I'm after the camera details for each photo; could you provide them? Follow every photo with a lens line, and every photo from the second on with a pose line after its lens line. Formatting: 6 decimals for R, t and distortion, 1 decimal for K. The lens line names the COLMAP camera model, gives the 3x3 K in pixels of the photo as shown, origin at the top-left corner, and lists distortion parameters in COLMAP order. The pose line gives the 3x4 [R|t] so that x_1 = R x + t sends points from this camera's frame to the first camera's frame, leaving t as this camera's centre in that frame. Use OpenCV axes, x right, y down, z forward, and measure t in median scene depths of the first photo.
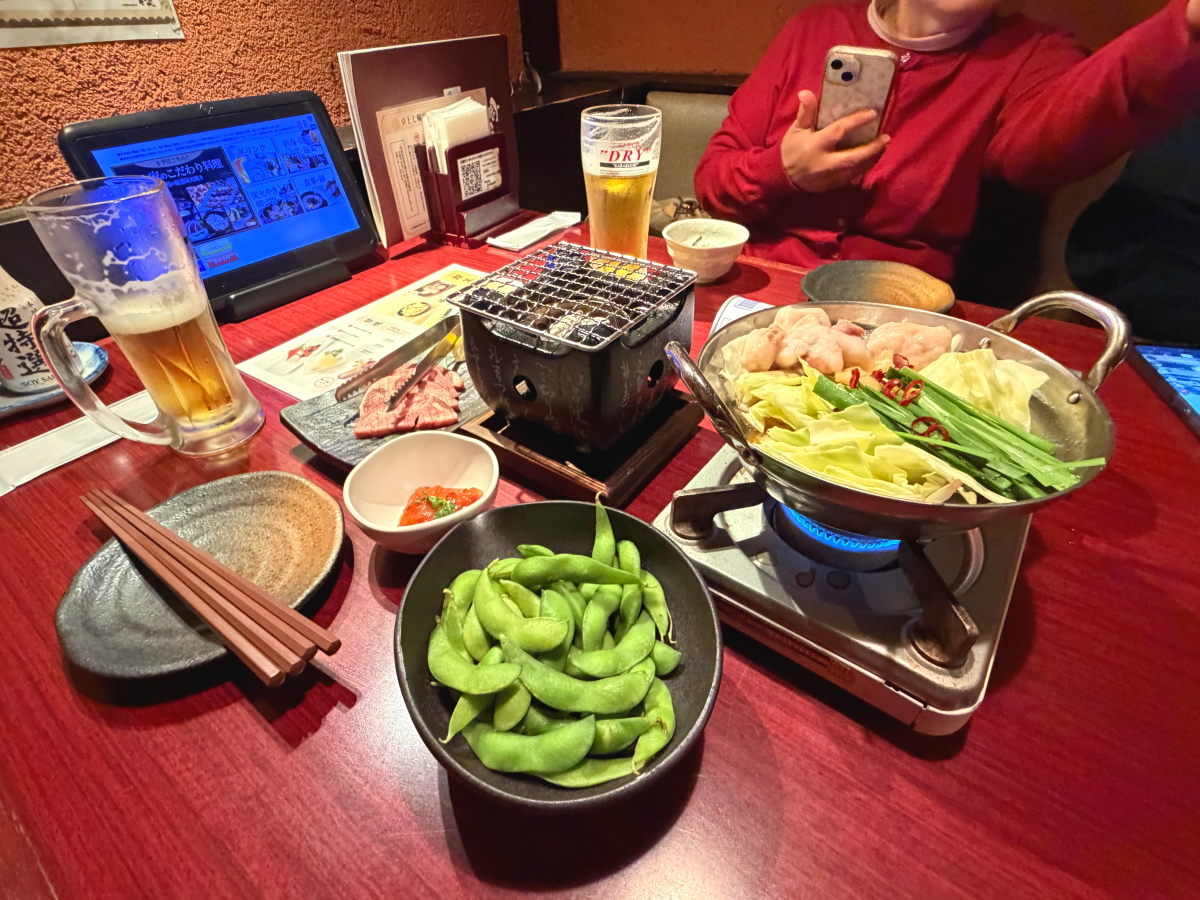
lens RADIAL K [[579.9, 0, 589.8], [0, 579.9, 452.3], [0, 0, 1]] dist [0.001884, -0.000648]
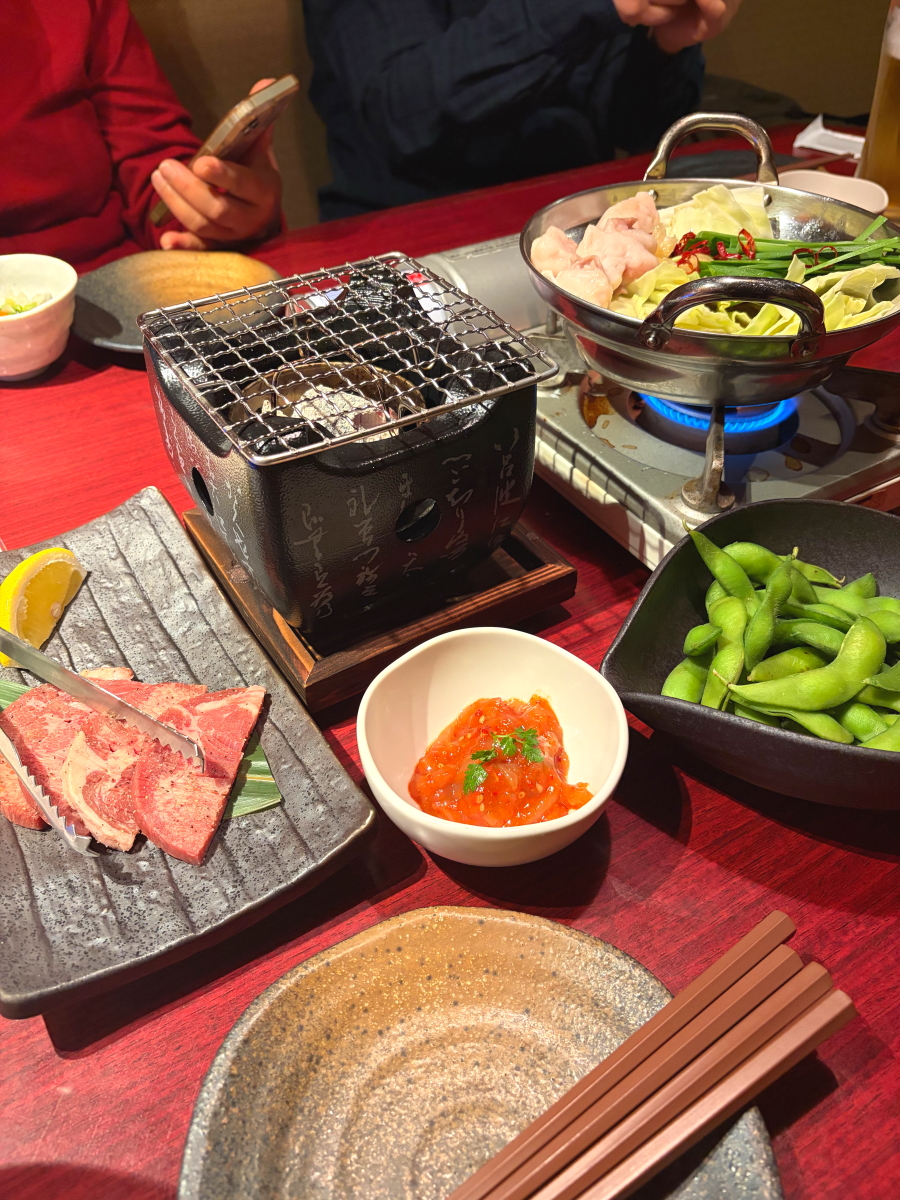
lens RADIAL K [[924.9, 0, 445.0], [0, 924.9, 599.5], [0, 0, 1]] dist [0.010941, -0.016745]
pose [[0.370403, -0.602202, 0.707216, -0.774991], [0.566786, 0.749731, 0.341550, -0.336836], [-0.735904, 0.274329, 0.619022, 0.411744]]
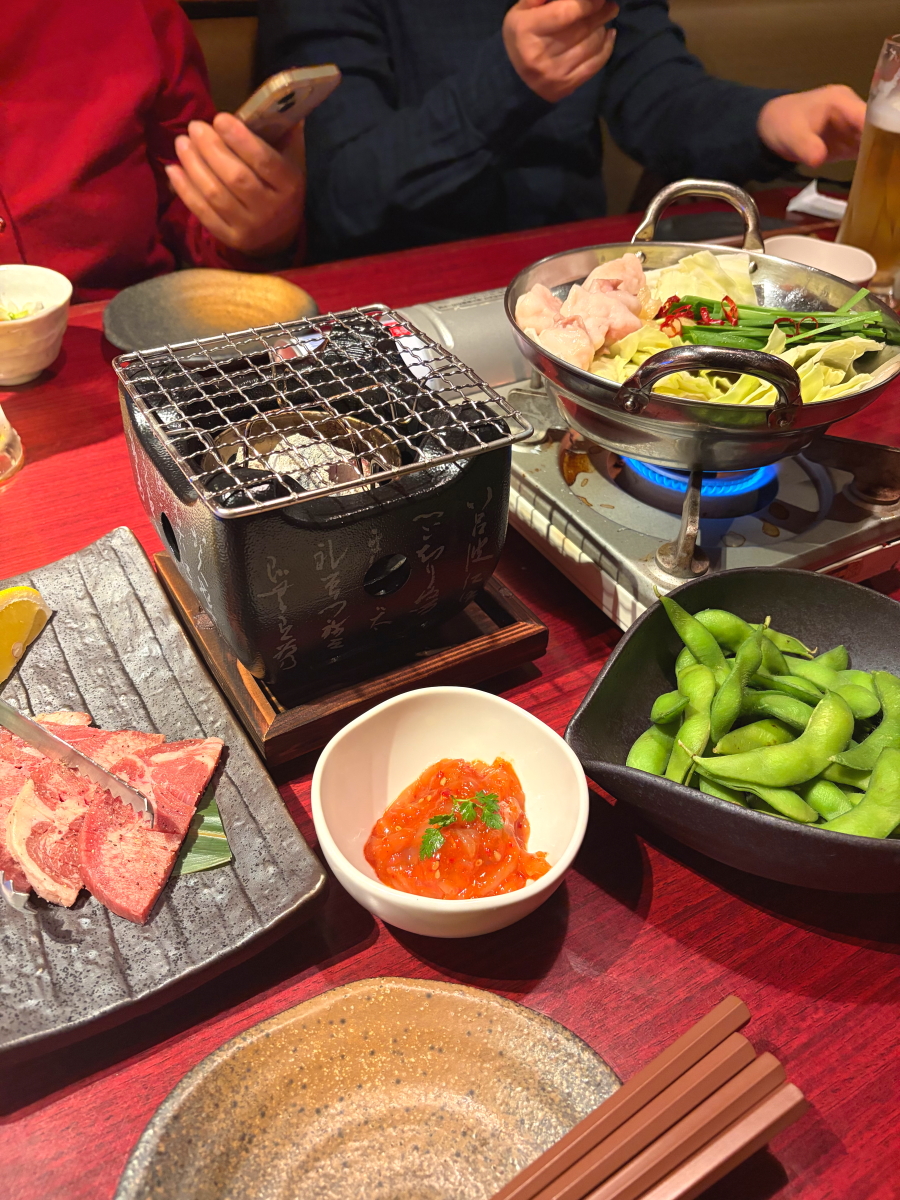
lens RADIAL K [[924.9, 0, 446.0], [0, 924.9, 601.6], [0, 0, 1]] dist [0.010941, -0.016745]
pose [[0.385853, -0.562373, 0.731337, -0.744908], [0.532450, 0.783122, 0.321274, -0.338013], [-0.753402, 0.265436, 0.601606, 0.395770]]
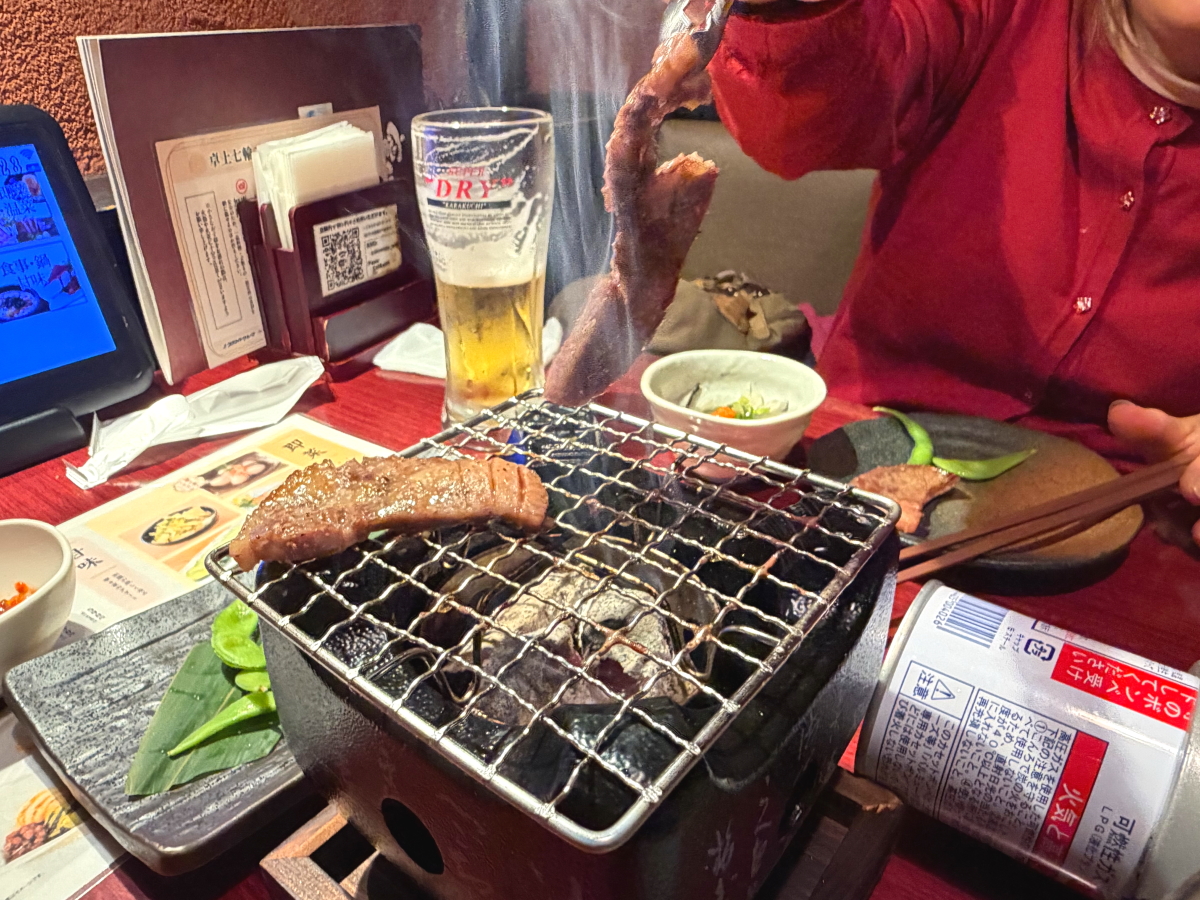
lens RADIAL K [[819.1, 0, 542.9], [0, 819.1, 460.1], [0, 0, 1]] dist [-0.002891, 0.006581]
pose [[0.999358, 0.014429, -0.032806, 0.021902], [-0.019798, 0.985292, -0.169726, -0.313198], [0.029875, 0.170267, 0.984945, 0.558698]]
